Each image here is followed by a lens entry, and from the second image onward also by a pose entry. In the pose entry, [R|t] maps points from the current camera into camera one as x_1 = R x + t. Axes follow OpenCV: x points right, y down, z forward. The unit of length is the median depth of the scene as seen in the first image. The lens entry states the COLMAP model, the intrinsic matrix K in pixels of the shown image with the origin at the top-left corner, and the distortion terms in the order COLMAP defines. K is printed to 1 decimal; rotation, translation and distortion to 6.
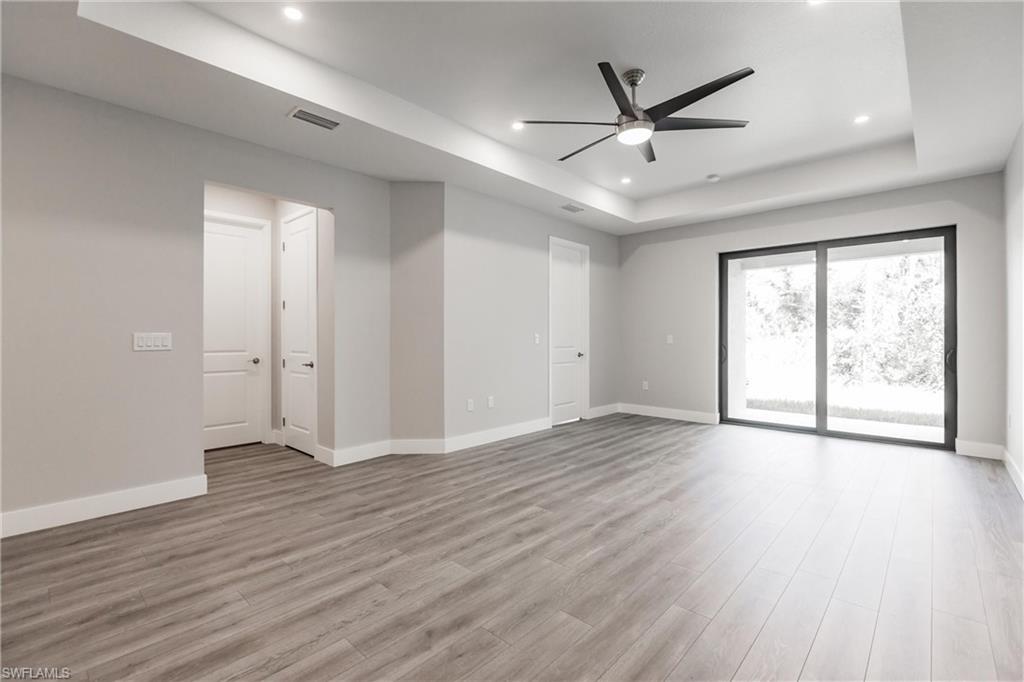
lens RADIAL K [[454.9, 0, 516.9], [0, 454.9, 339.7], [0, 0, 1]] dist [-0.002116, -0.000761]
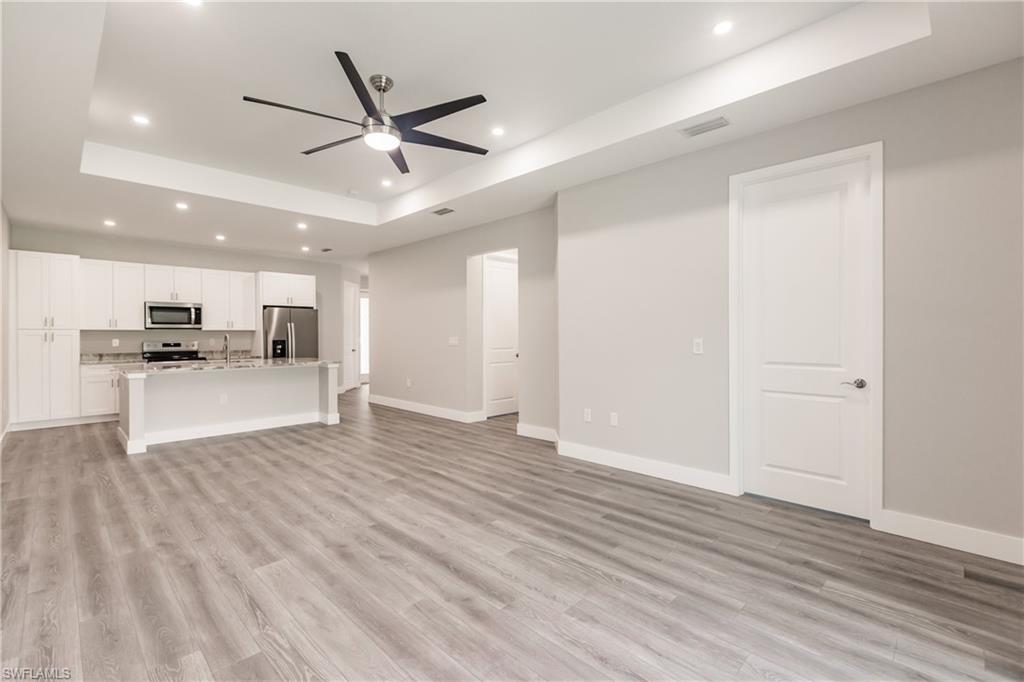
lens RADIAL K [[454.9, 0, 510.6], [0, 454.9, 336.0], [0, 0, 1]] dist [-0.002116, -0.000761]
pose [[-0.041647, 0.004709, -0.999121, 1.056924], [-0.005510, 0.999973, 0.004943, -0.026727], [0.999117, 0.005711, -0.041620, 1.128676]]
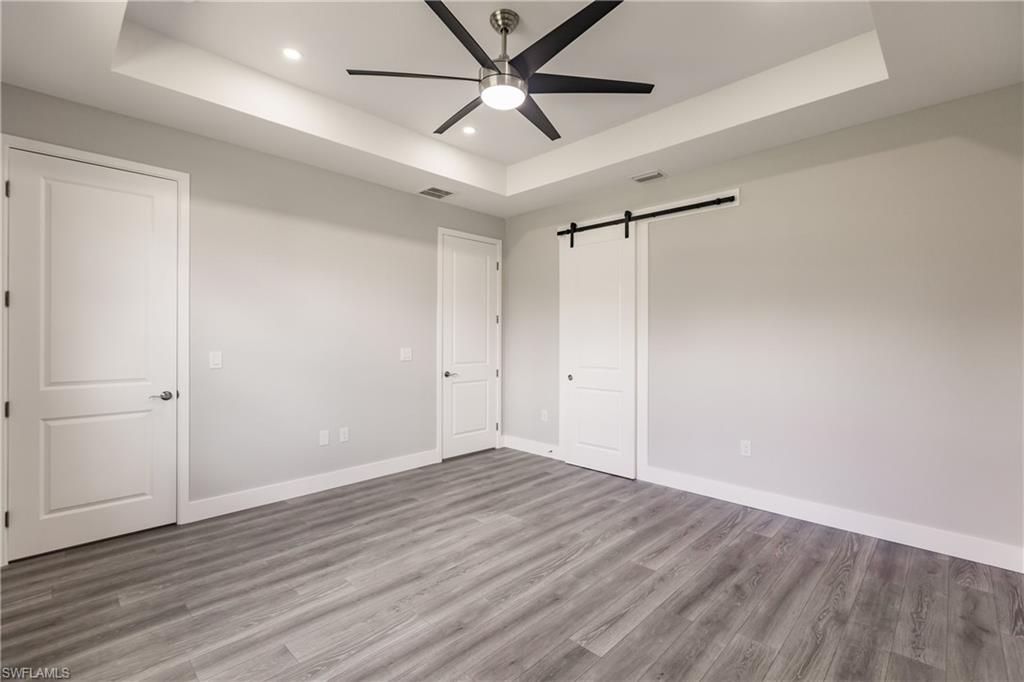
lens RADIAL K [[454.9, 0, 506.7], [0, 454.9, 337.2], [0, 0, 1]] dist [-0.002116, -0.000761]
pose [[0.999392, -0.004774, -0.034528, 0.332445], [0.004071, 0.999784, -0.020405, -0.020030], [0.034618, 0.020252, 0.999195, 0.295003]]
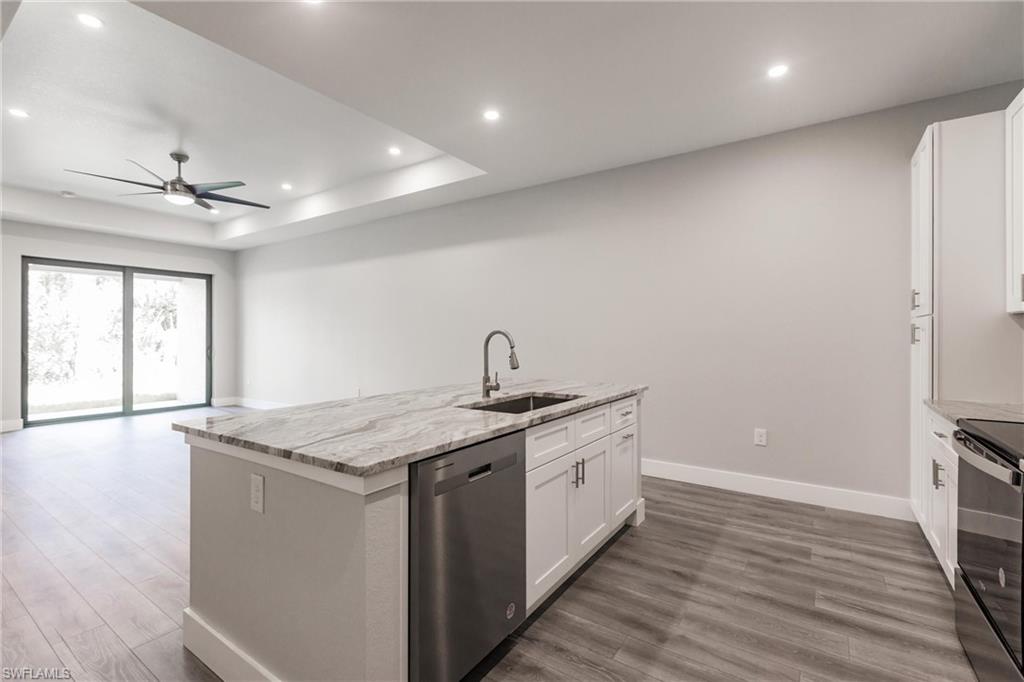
lens RADIAL K [[454.9, 0, 504.7], [0, 454.9, 340.1], [0, 0, 1]] dist [-0.002116, -0.000761]
pose [[-0.130910, -0.005737, 0.991378, -1.112713], [0.009536, 0.999930, 0.007046, -0.006363], [-0.991348, 0.010376, -0.130846, 0.153978]]
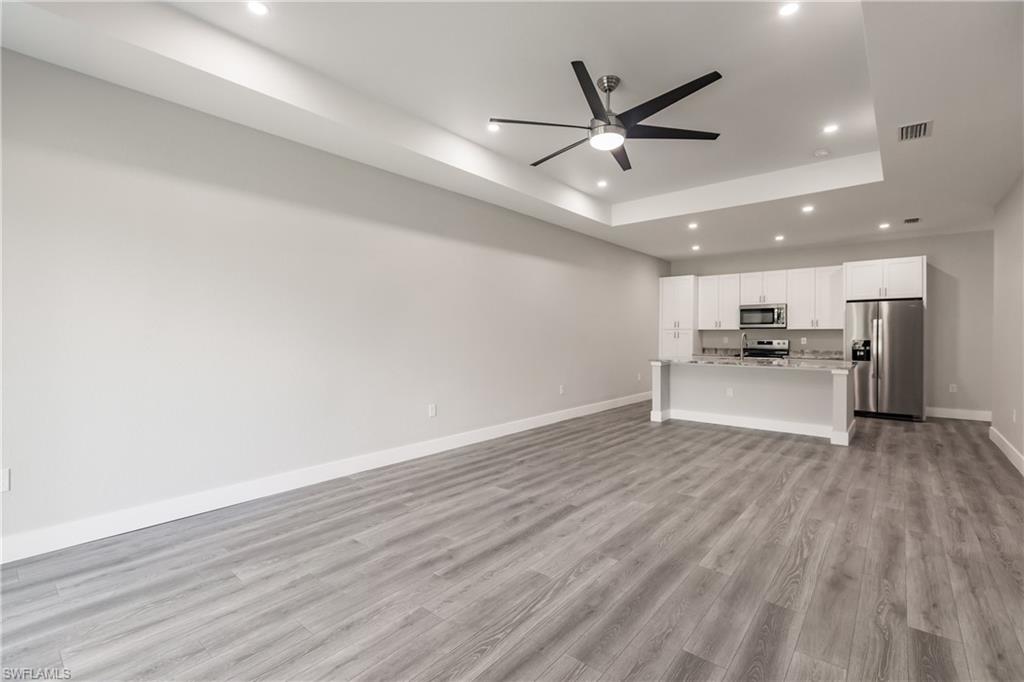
lens RADIAL K [[454.9, 0, 516.6], [0, 454.9, 343.2], [0, 0, 1]] dist [-0.002116, -0.000761]
pose [[-0.999067, -0.000809, -0.043187, 0.430495], [-0.001983, 0.999629, 0.027147, -0.025639], [0.043149, 0.027208, -0.998698, 1.706618]]
